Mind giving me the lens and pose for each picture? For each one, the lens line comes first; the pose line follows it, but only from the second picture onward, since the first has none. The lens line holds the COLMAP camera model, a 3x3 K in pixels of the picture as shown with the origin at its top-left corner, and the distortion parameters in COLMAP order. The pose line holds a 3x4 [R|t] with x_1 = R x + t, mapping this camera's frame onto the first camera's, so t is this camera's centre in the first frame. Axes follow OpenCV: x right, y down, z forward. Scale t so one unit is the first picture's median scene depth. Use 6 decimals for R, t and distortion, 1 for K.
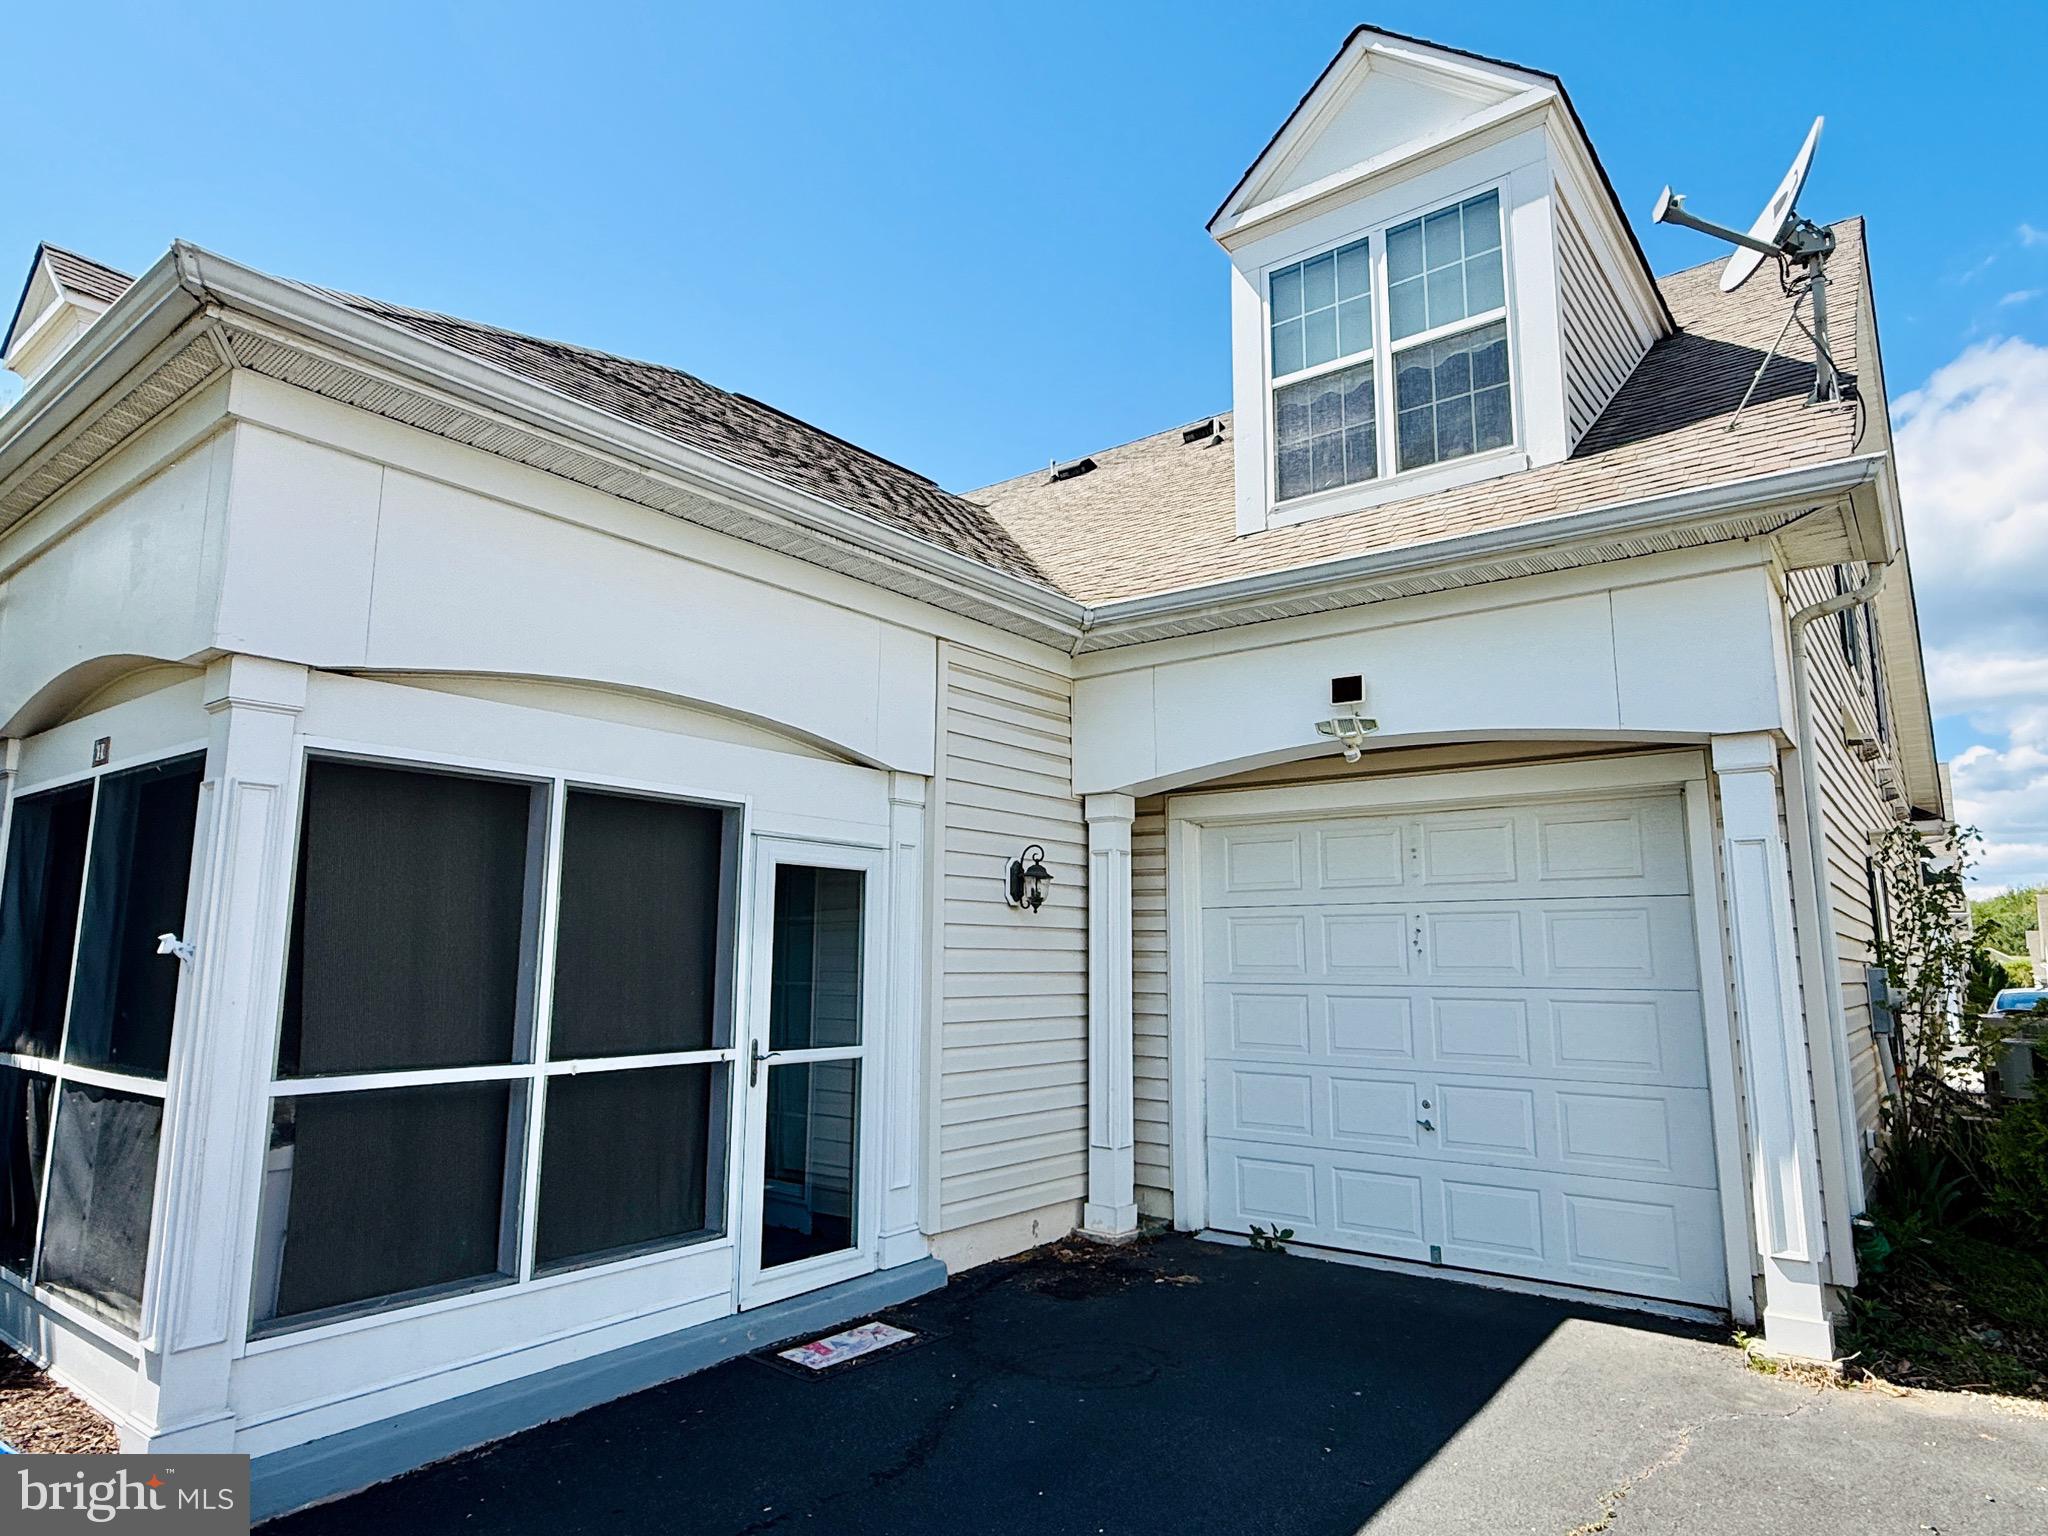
lens RADIAL K [[1221.4, 0, 1022.4], [0, 1221.4, 753.0], [0, 0, 1]] dist [0.000239, 0.003762]
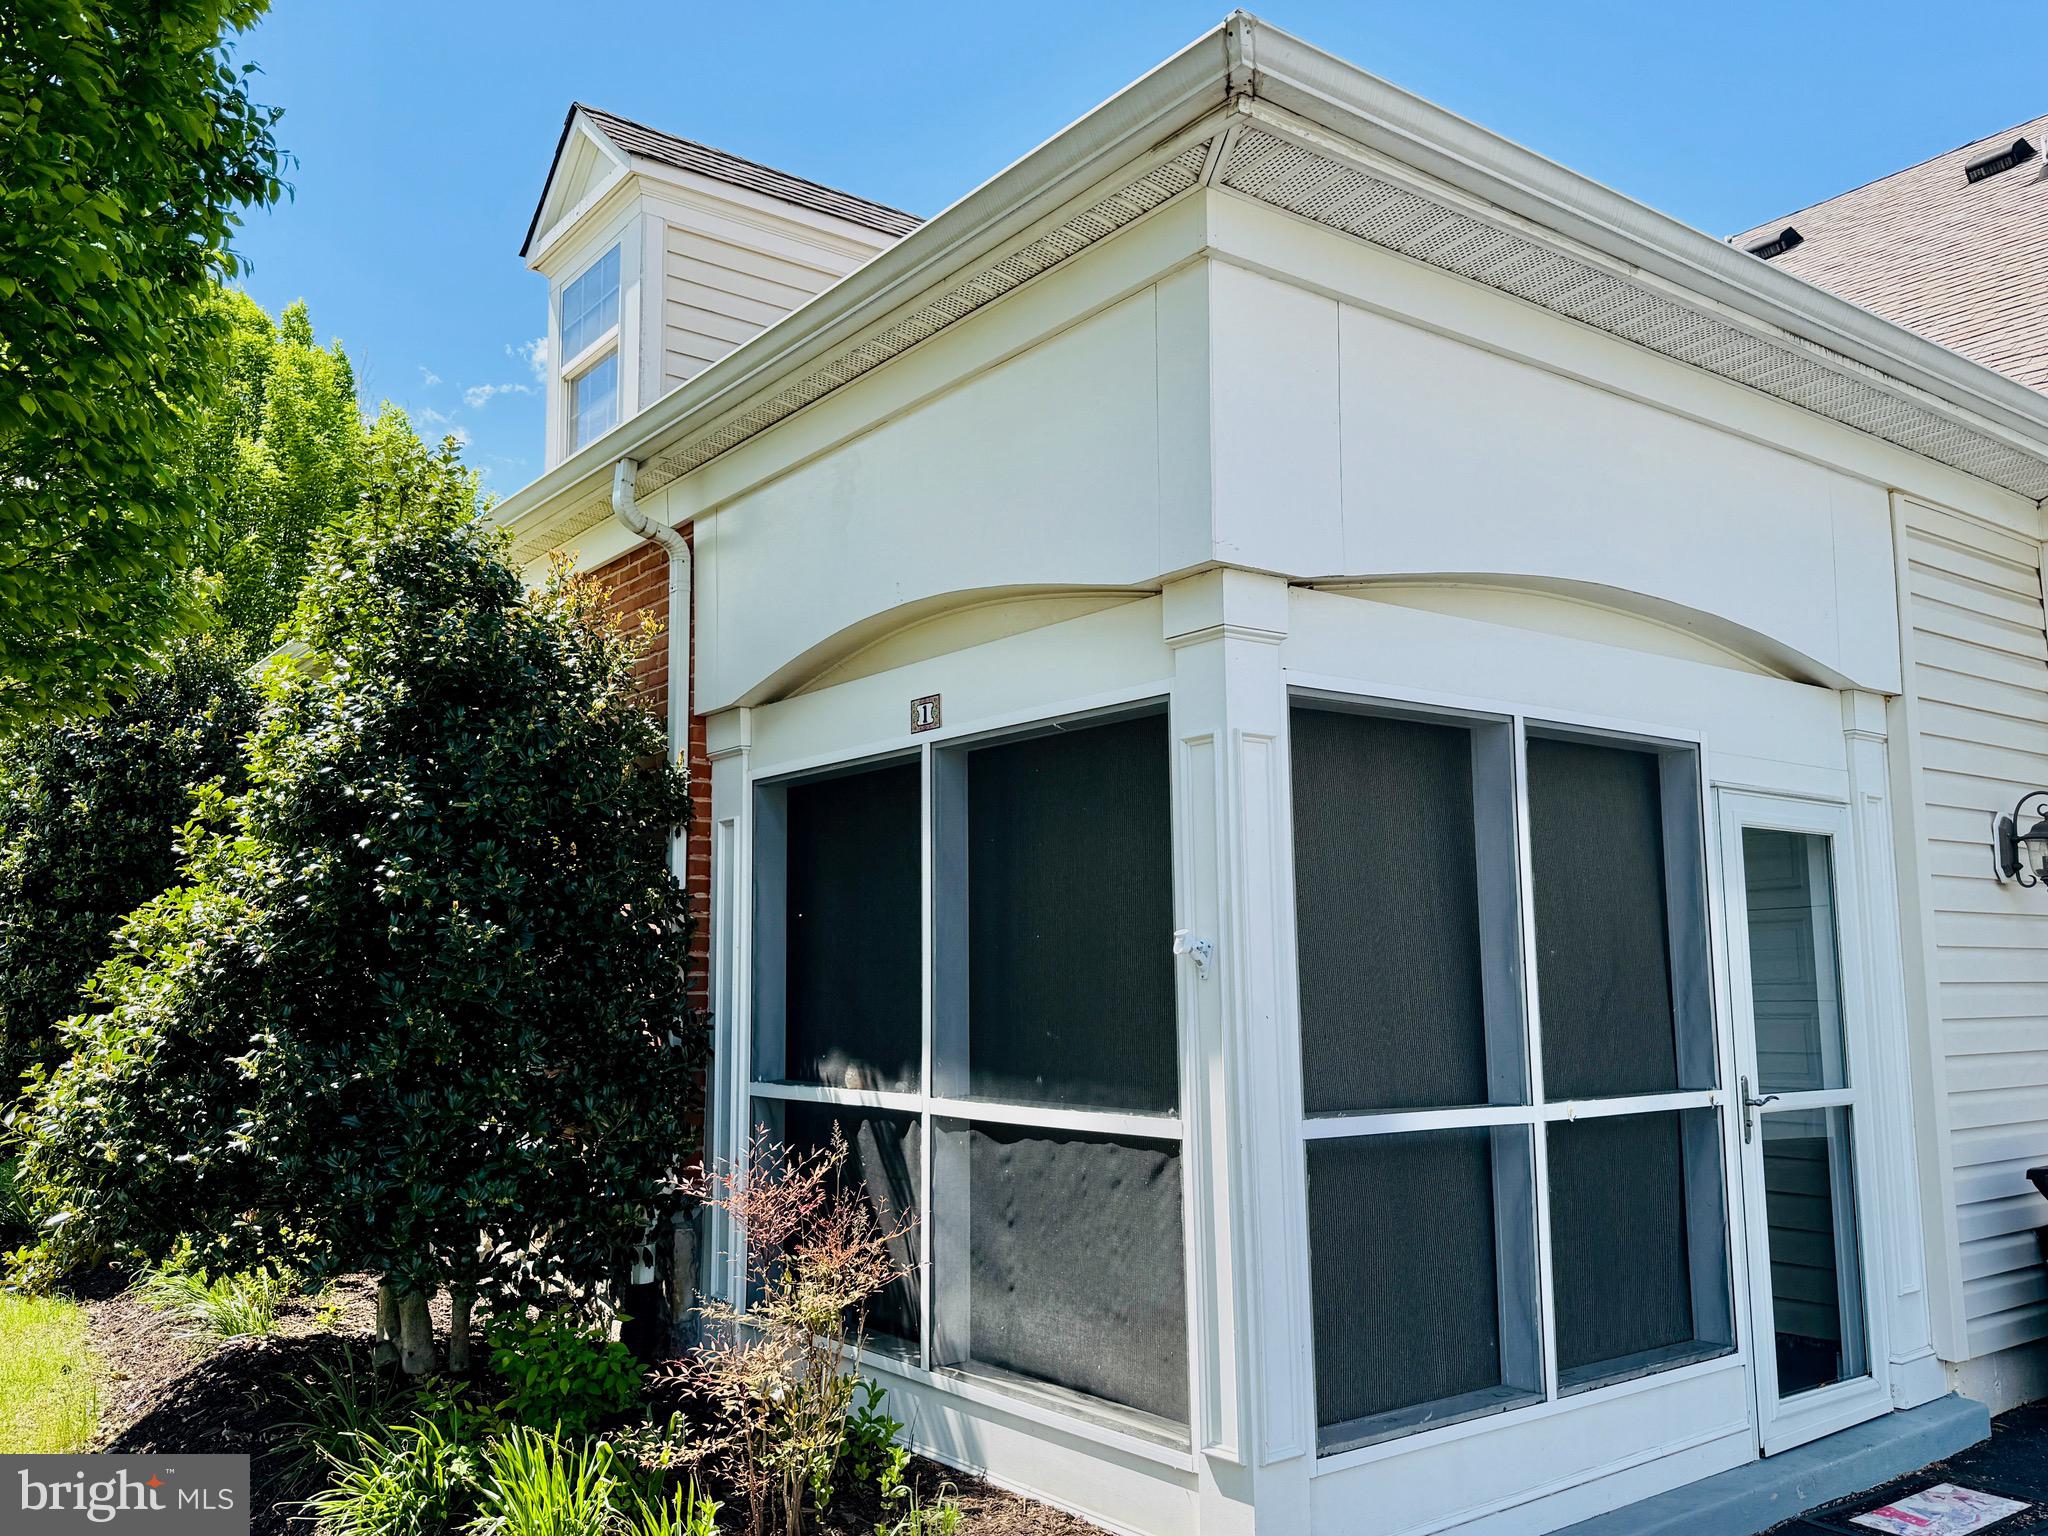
lens RADIAL K [[1667.0, 0, 1024.0], [0, 1667.0, 768.0], [0, 0, 1]] dist [0.143546, -0.221591]
pose [[0.966832, -0.046444, -0.251154, -0.371328], [0.055802, 0.997983, 0.030265, 0.004607], [0.249241, -0.043276, 0.967474, -0.043089]]
